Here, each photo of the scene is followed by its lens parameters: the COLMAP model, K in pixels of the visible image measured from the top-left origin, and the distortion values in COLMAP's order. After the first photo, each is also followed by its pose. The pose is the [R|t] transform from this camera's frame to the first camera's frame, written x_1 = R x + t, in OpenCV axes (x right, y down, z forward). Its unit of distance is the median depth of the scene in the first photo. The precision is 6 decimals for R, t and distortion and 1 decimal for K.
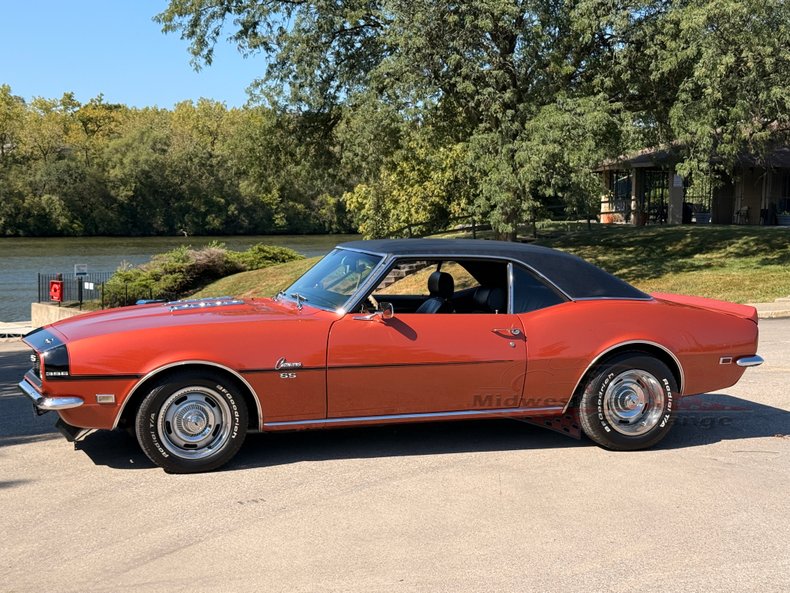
lens RADIAL K [[1170.1, 0, 397.6], [0, 1170.1, 305.8], [0, 0, 1]] dist [0.144825, -0.015953]
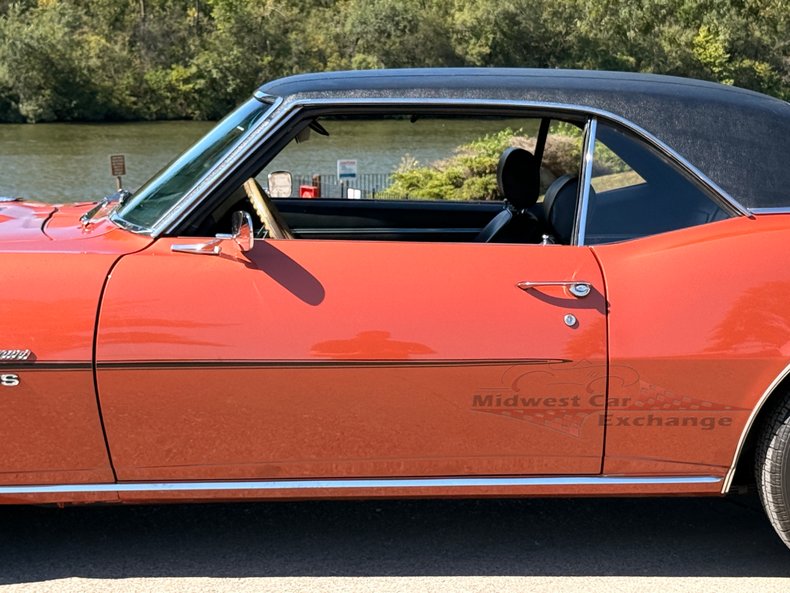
lens RADIAL K [[1888.7, 0, 415.9], [0, 1888.7, 297.7], [0, 0, 1]] dist [0.117148, 0.251027]
pose [[0.962987, 0.025785, -0.268310, 0.057246], [-0.016574, 0.999195, 0.036539, 0.000556], [0.269036, -0.030740, 0.962639, 0.092377]]
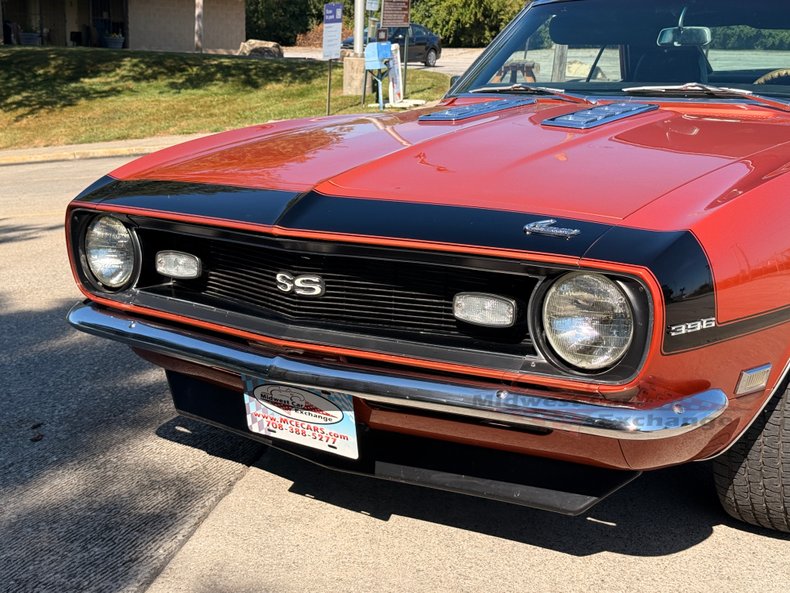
lens RADIAL K [[1175.4, 0, 396.2], [0, 1175.4, 288.4], [0, 0, 1]] dist [0.160535, -0.129639]
pose [[0.789129, -0.116404, 0.603096, -0.127086], [0.042401, 0.989860, 0.135574, 0.000107], [-0.612762, -0.081413, 0.786063, 0.187017]]
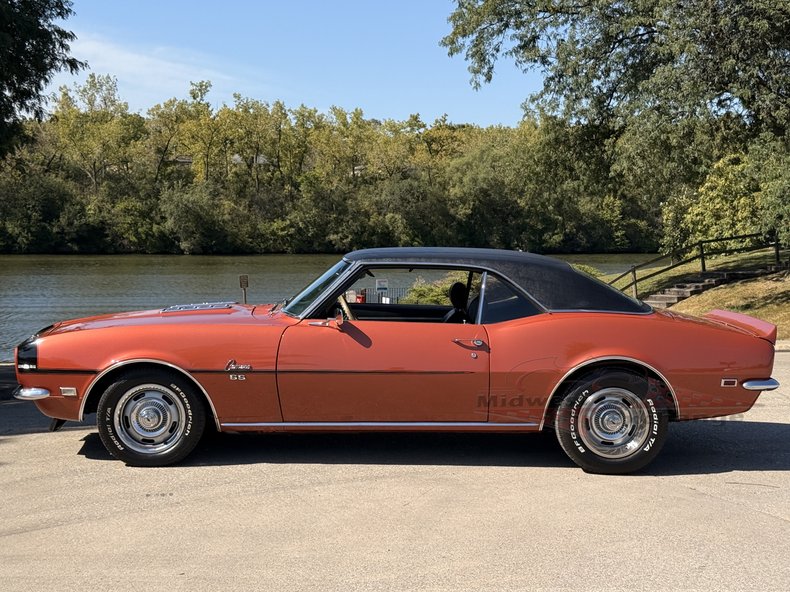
lens RADIAL K [[1200.9, 0, 398.6], [0, 1200.9, 297.5], [0, 0, 1]] dist [0.149533, -0.107784]
pose [[0.956615, 0.020405, -0.290640, 0.084310], [-0.027339, 0.999430, -0.019816, 0.001656], [0.290070, 0.026902, 0.956627, 0.007463]]
